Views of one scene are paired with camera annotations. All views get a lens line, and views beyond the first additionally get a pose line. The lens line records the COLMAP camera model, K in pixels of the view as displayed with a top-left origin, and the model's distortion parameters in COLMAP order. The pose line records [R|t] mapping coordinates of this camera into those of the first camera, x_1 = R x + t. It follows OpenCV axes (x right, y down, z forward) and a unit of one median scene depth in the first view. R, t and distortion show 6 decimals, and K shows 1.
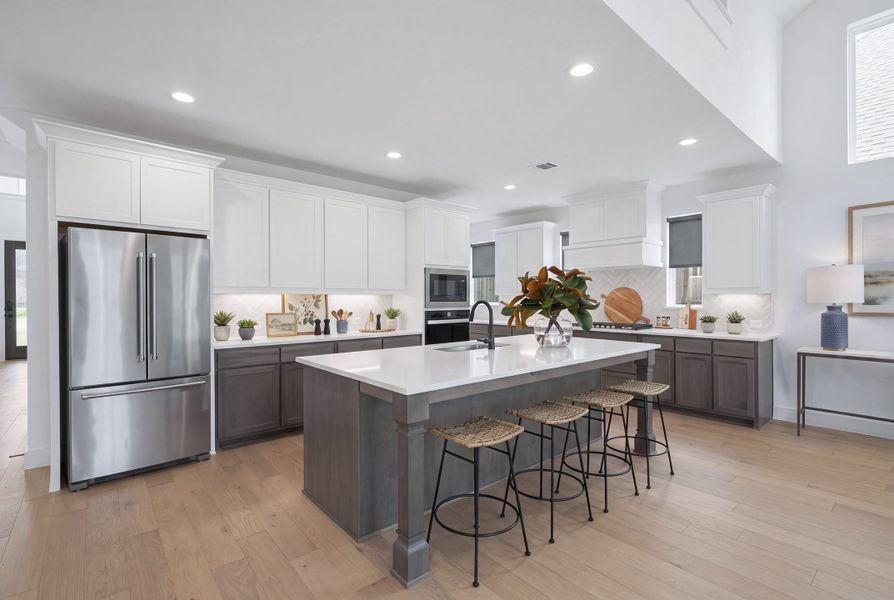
lens RADIAL K [[417.7, 0, 437.6], [0, 417.7, 299.2], [0, 0, 1]] dist [-0.000214, 0.000354]
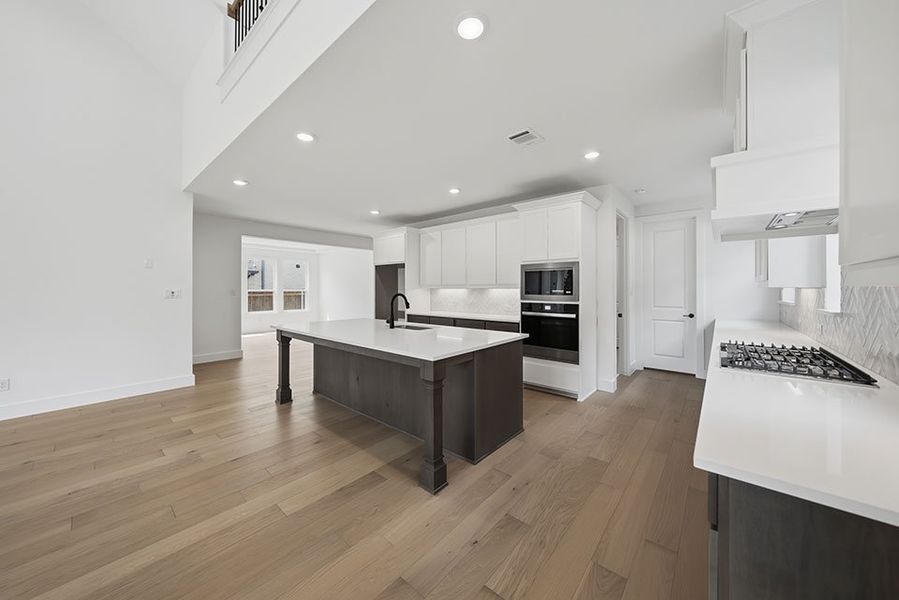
lens RADIAL K [[316.4, 0, 450.0], [0, 316.4, 288.4], [0, 0, 1]] dist [0.000615, 0.000025]
pose [[0.144349, -0.001850, -0.989525, 0.796484], [-0.003846, 0.999990, -0.002430, -0.008260], [0.989519, 0.004157, 0.144341, 0.684075]]
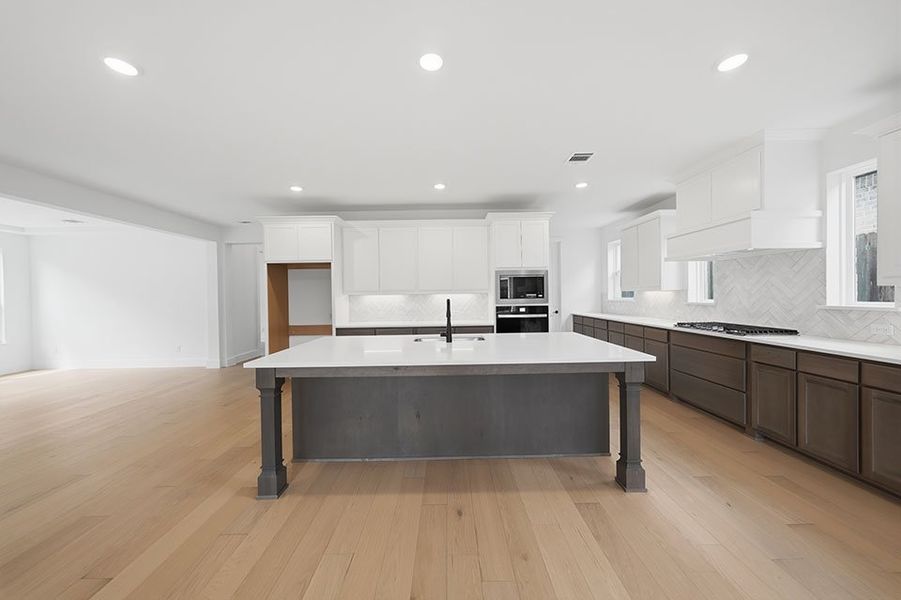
lens RADIAL K [[306.9, 0, 451.2], [0, 306.9, 297.7], [0, 0, 1]] dist [-0.000106, 0.000065]
pose [[0.762670, -0.004286, -0.646774, 0.446133], [0.011877, 0.999902, 0.007378, -0.005627], [0.646679, -0.013309, 0.762646, 0.238704]]
